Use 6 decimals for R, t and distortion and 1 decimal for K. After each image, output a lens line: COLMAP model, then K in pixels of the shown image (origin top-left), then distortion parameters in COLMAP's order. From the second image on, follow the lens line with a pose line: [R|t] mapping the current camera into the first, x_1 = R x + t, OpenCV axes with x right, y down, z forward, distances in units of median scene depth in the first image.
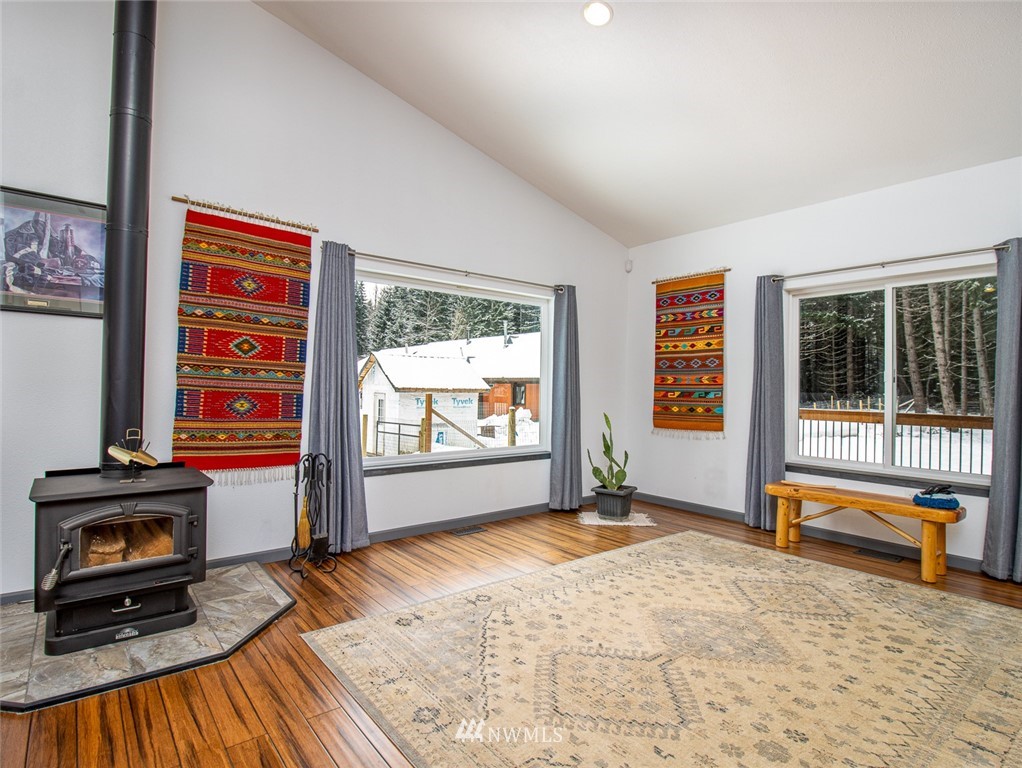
lens RADIAL K [[541.8, 0, 514.5], [0, 541.8, 385.4], [0, 0, 1]] dist [-0.010207, -0.005166]
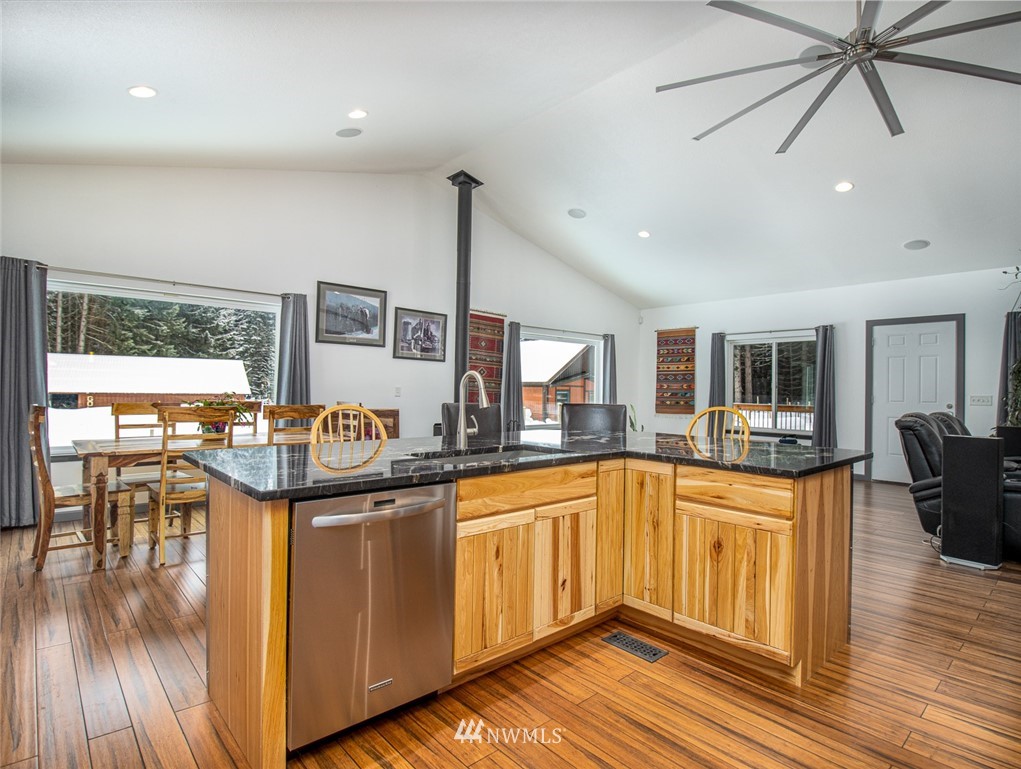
lens RADIAL K [[541.3, 0, 511.9], [0, 541.3, 384.7], [0, 0, 1]] dist [-0.010207, -0.005166]
pose [[0.999058, 0.003724, 0.043224, -0.317618], [-0.003544, 0.999985, -0.004257, -0.006684], [-0.043239, 0.004099, 0.999056, -0.819400]]
